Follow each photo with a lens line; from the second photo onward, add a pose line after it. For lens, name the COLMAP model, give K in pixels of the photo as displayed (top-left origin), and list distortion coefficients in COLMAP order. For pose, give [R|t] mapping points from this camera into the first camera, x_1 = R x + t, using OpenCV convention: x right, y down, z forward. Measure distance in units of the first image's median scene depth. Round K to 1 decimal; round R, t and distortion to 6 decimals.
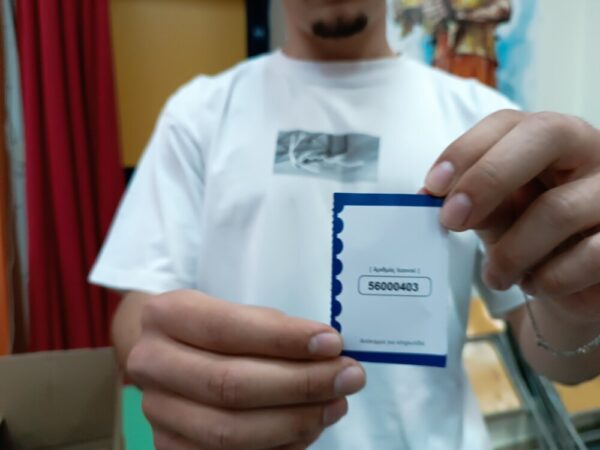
lens RADIAL K [[421.7, 0, 300.3], [0, 421.7, 225.5], [0, 0, 1]] dist [0.023265, -0.015346]
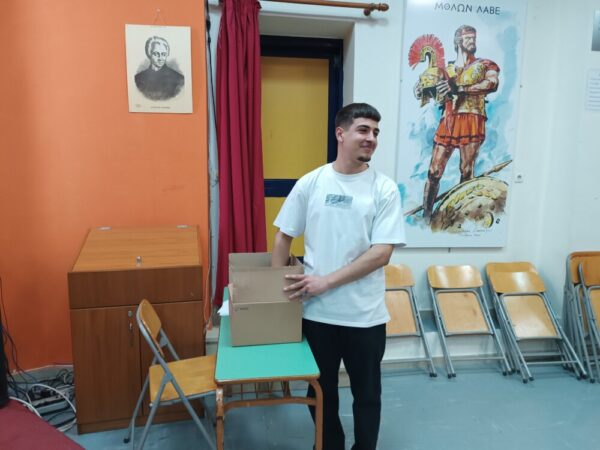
lens RADIAL K [[417.8, 0, 300.5], [0, 417.8, 228.3], [0, 0, 1]] dist [0.007252, 0.000161]
pose [[0.977758, 0.040757, -0.205739, 0.128584], [-0.031979, 0.998438, 0.045813, -0.019935], [0.207285, -0.038215, 0.977534, -0.708173]]
